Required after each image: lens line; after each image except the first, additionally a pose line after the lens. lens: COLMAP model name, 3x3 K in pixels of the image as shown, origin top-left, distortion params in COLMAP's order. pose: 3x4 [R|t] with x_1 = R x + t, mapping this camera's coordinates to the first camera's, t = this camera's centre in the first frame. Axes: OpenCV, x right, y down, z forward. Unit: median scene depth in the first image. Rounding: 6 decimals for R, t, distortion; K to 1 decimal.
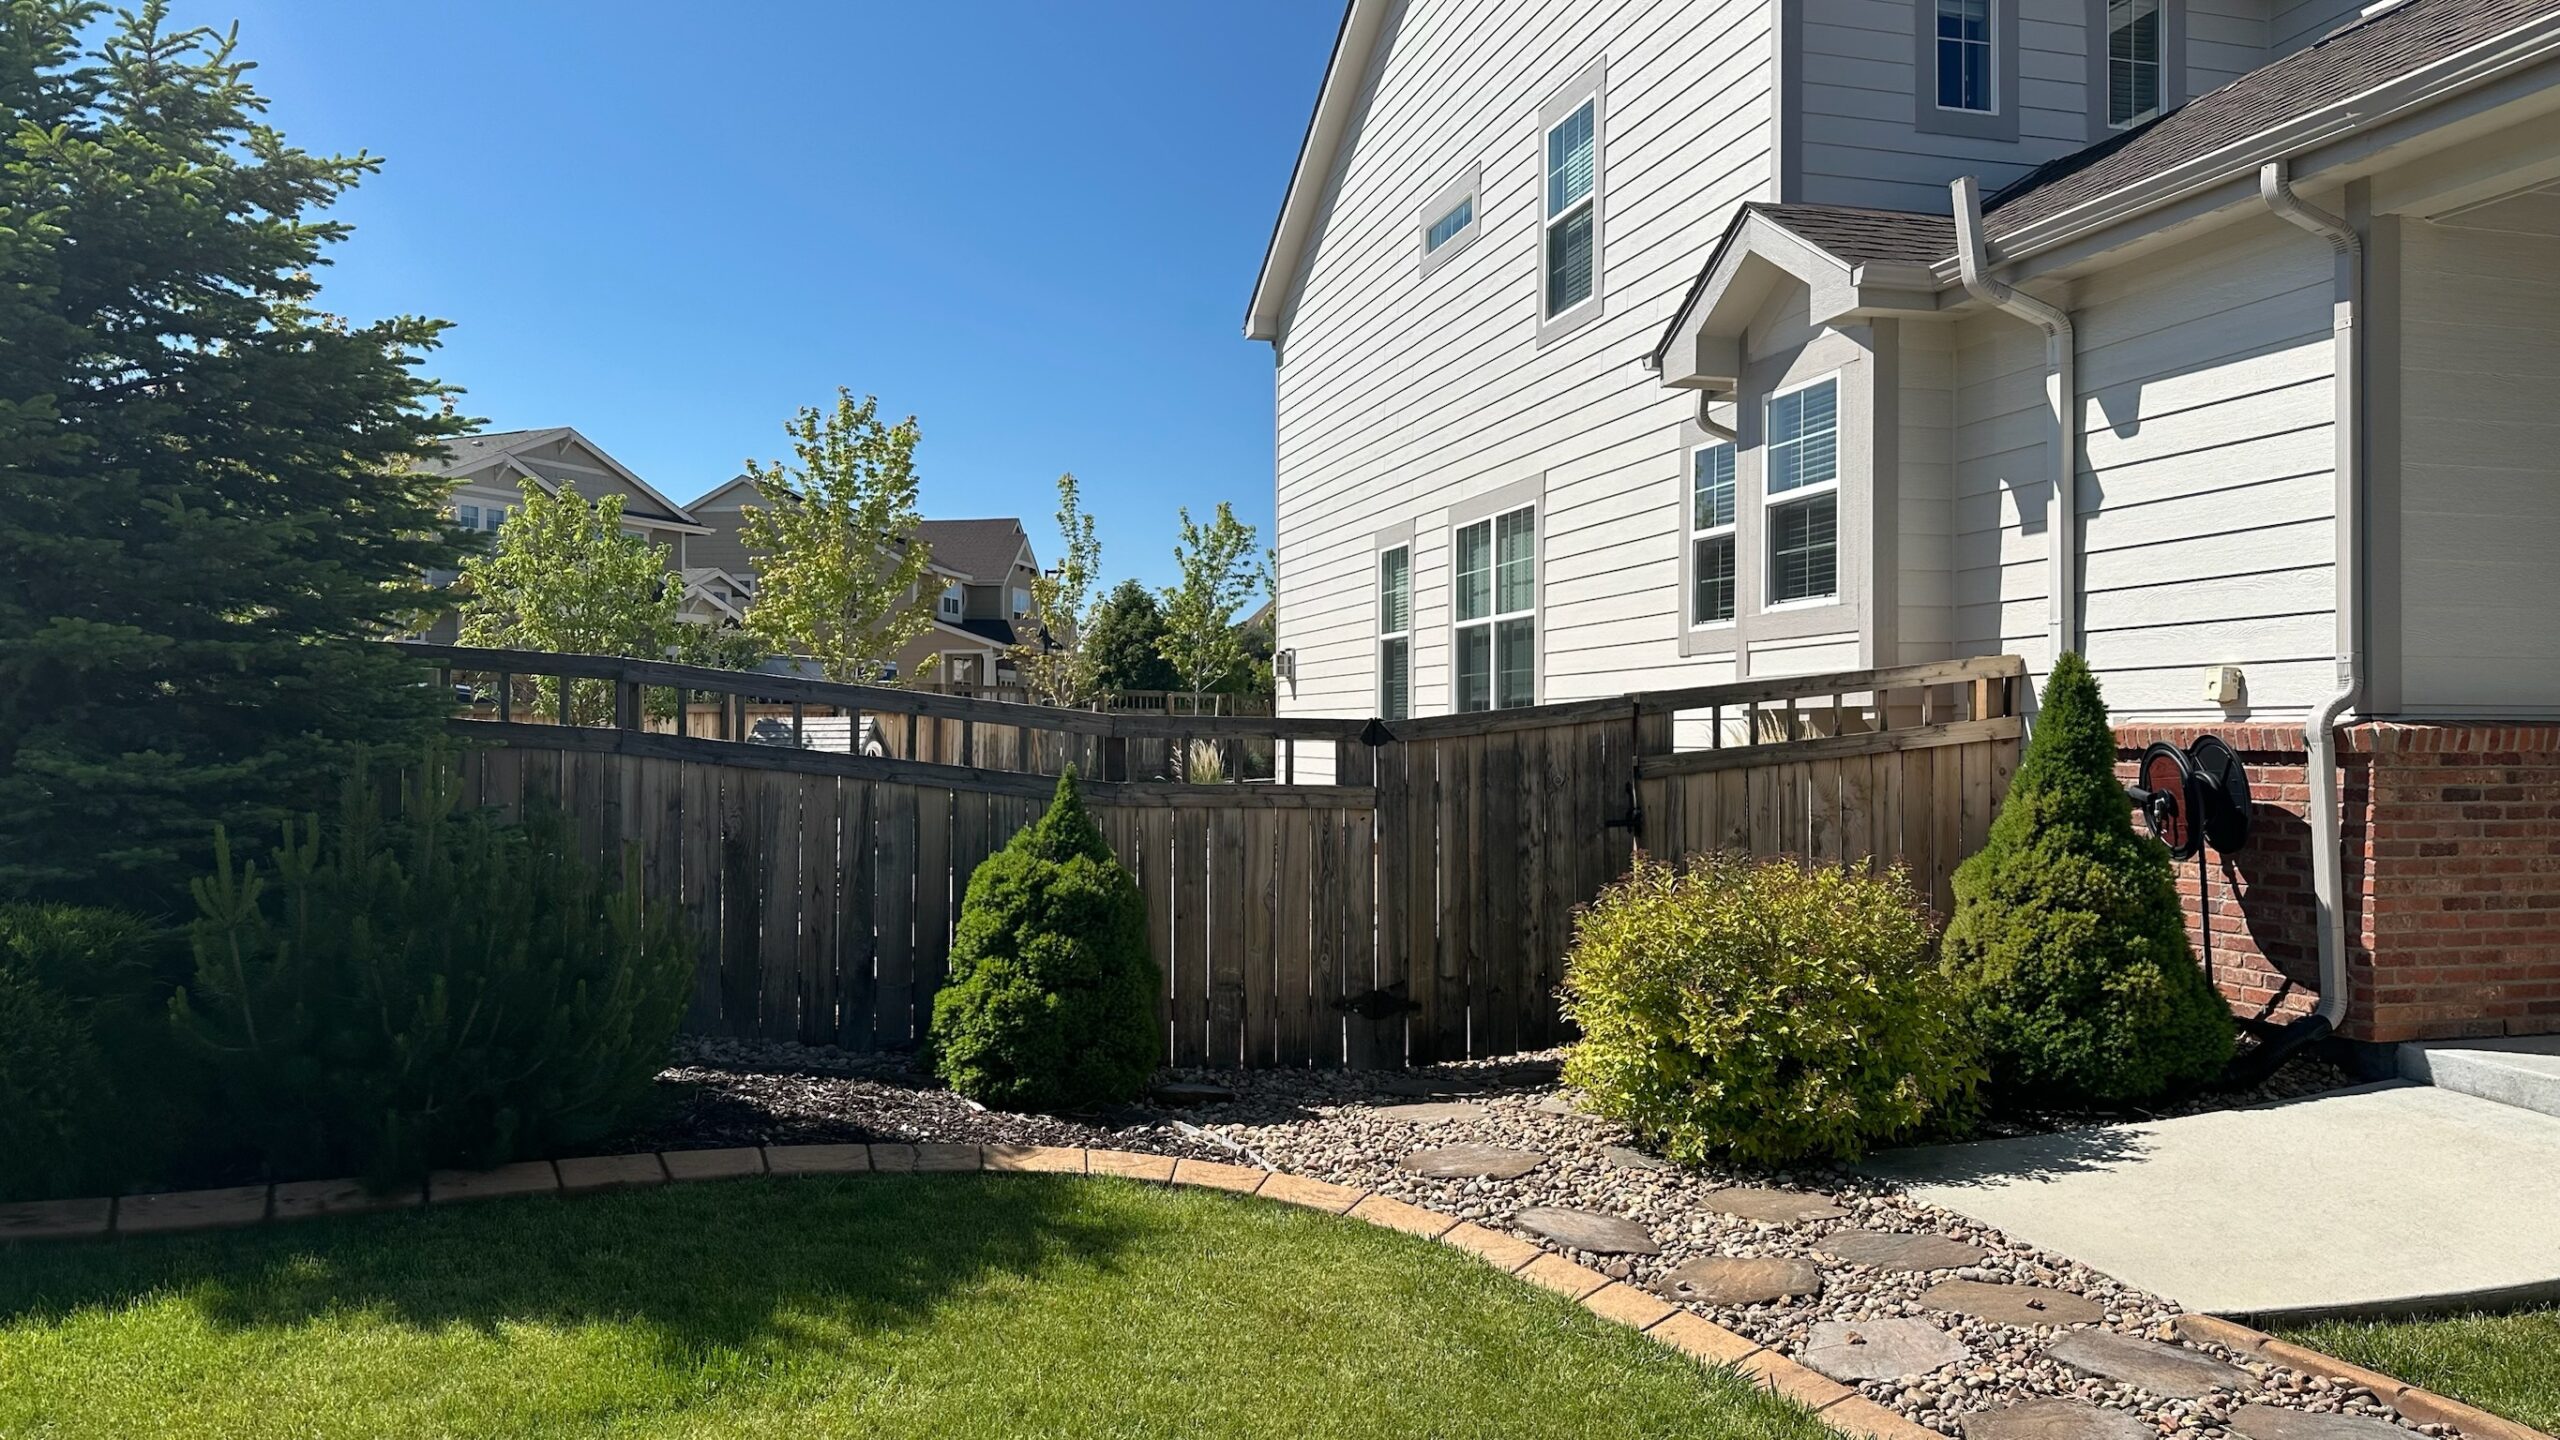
lens RADIAL K [[1803.2, 0, 1279.9], [0, 1803.2, 726.1], [0, 0, 1]] dist [0.026000, -0.007038]
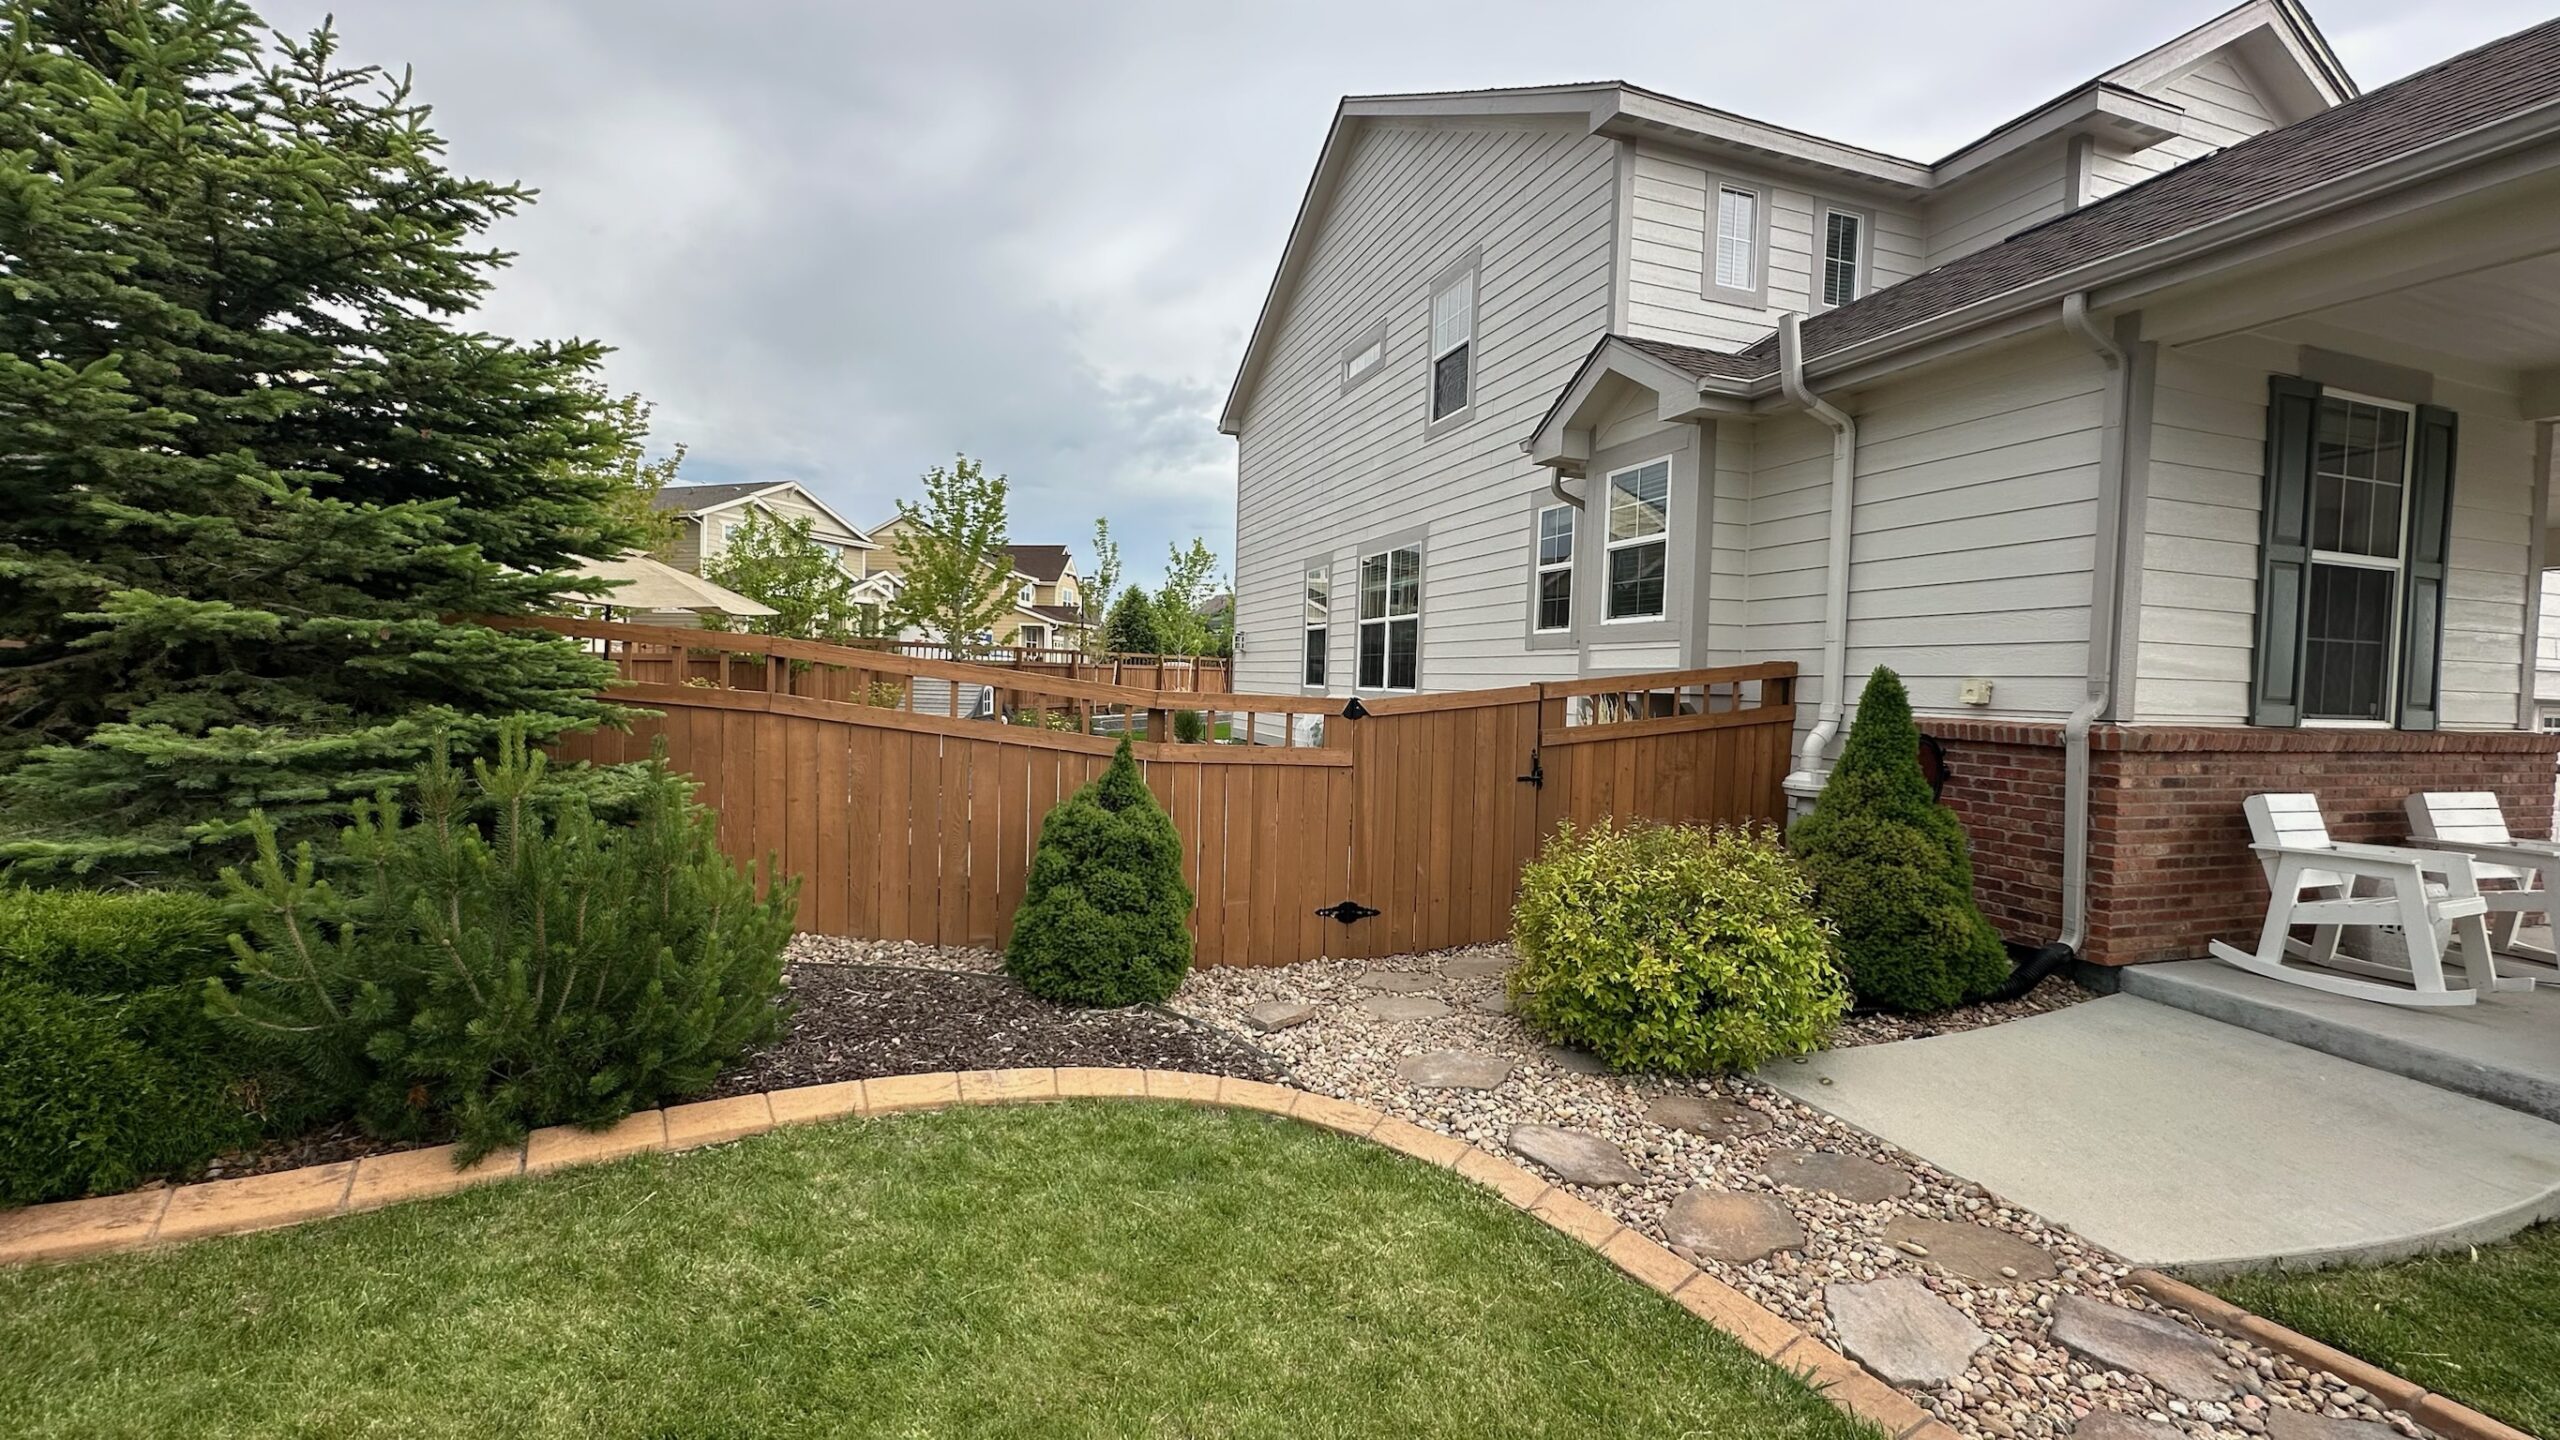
lens RADIAL K [[1026.0, 0, 1281.0], [0, 1026.0, 721.2], [0, 0, 1]] dist [0.000667, 0.000321]
pose [[0.997423, 0.025409, 0.067088, -0.057049], [-0.028585, 0.998495, 0.046811, -0.023115], [-0.065797, -0.048608, 0.996648, 0.277158]]
